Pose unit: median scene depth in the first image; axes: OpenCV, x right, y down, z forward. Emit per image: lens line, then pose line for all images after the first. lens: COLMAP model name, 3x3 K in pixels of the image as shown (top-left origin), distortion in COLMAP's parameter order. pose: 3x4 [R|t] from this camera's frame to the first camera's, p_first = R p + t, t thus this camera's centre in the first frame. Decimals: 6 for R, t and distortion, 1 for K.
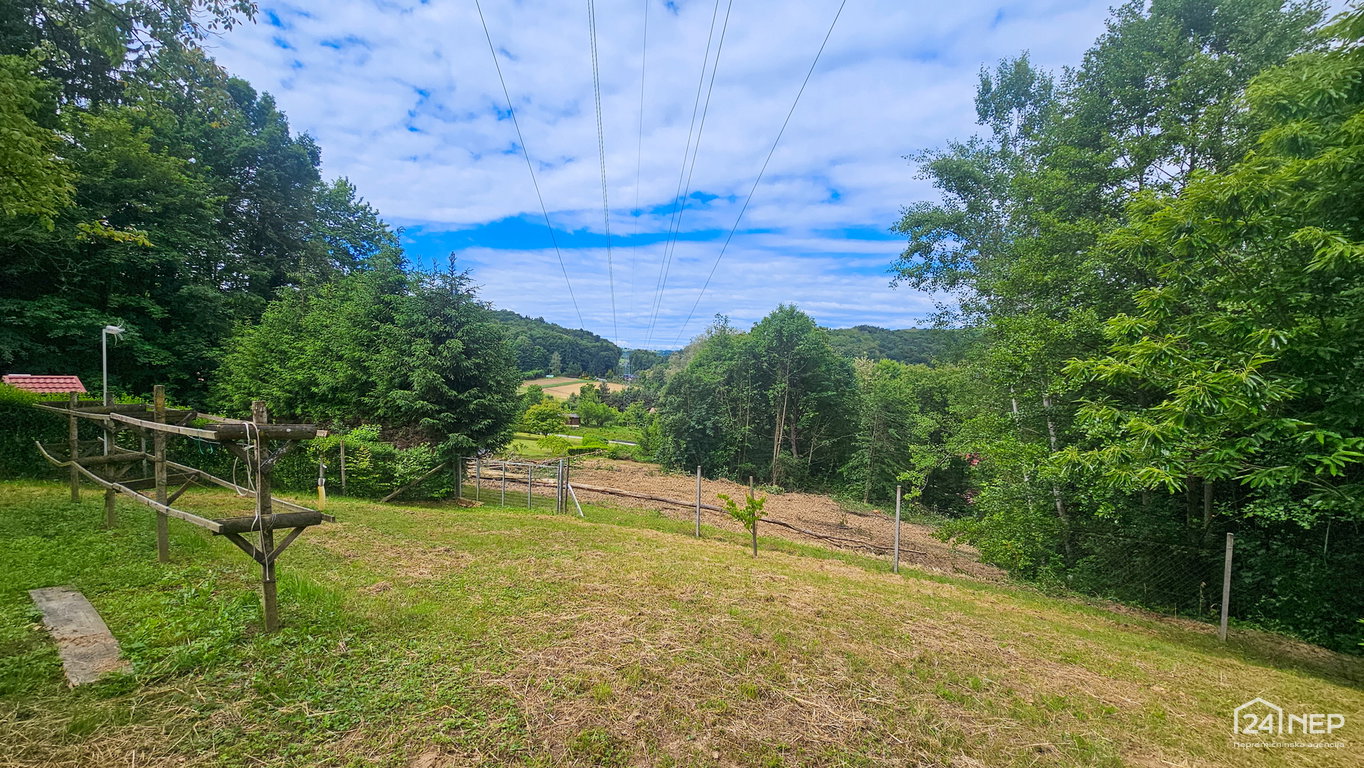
lens RADIAL K [[563.9, 0, 677.3], [0, 563.9, 391.5], [0, 0, 1]] dist [-0.001467, 0.000595]
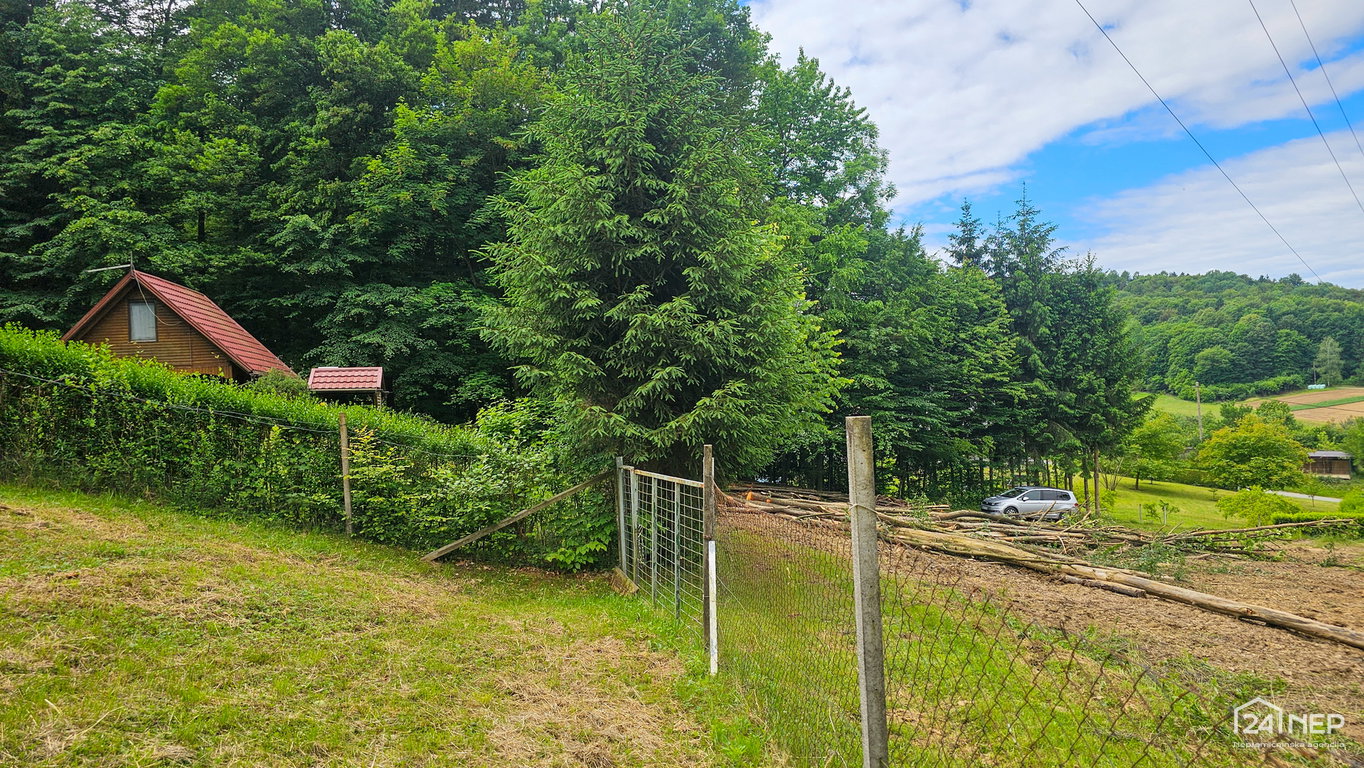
lens RADIAL K [[945.6, 0, 688.1], [0, 945.6, 383.0], [0, 0, 1]] dist [0.066059, -0.052380]
pose [[0.693001, -0.063607, -0.718125, 0.022690], [0.031942, 0.997831, -0.057557, 0.018066], [0.720228, 0.016948, 0.693530, 0.106427]]
